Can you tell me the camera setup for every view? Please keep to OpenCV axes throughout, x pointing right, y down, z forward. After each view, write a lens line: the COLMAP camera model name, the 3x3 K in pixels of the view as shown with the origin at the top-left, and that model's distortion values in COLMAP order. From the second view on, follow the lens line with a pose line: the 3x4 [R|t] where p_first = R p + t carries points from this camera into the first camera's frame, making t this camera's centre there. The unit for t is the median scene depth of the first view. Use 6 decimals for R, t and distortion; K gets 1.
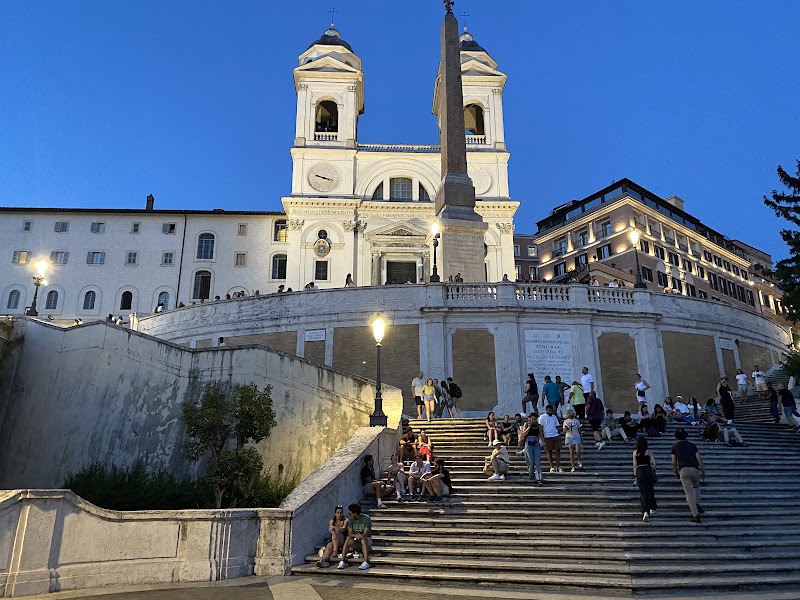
lens RADIAL K [[599.4, 0, 401.3], [0, 599.4, 311.8], [0, 0, 1]] dist [0.095146, -0.082598]
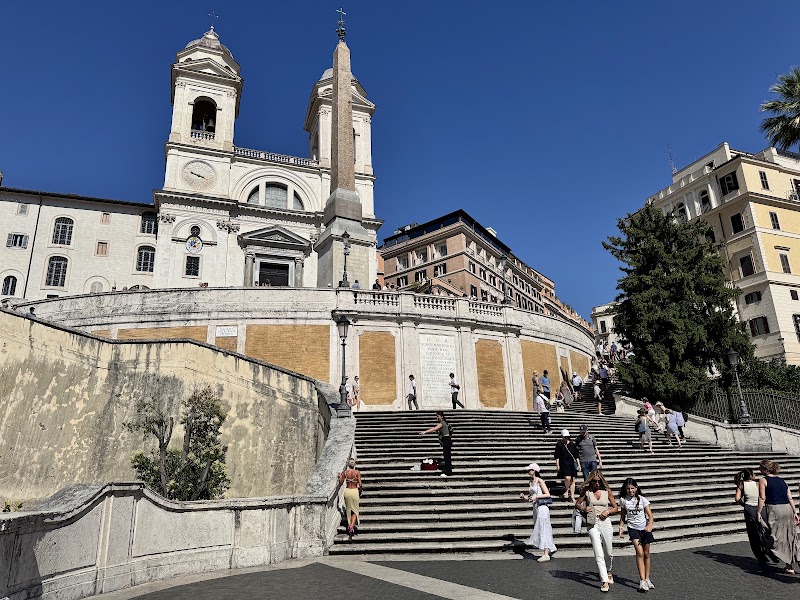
lens RADIAL K [[545.7, 0, 403.2], [0, 545.7, 311.5], [0, 0, 1]] dist [0.088652, -0.076700]
pose [[0.957807, 0.055033, 0.282093, -0.122125], [-0.053719, 0.998479, -0.012394, 0.000877], [-0.282346, -0.003283, 0.959307, 0.004783]]
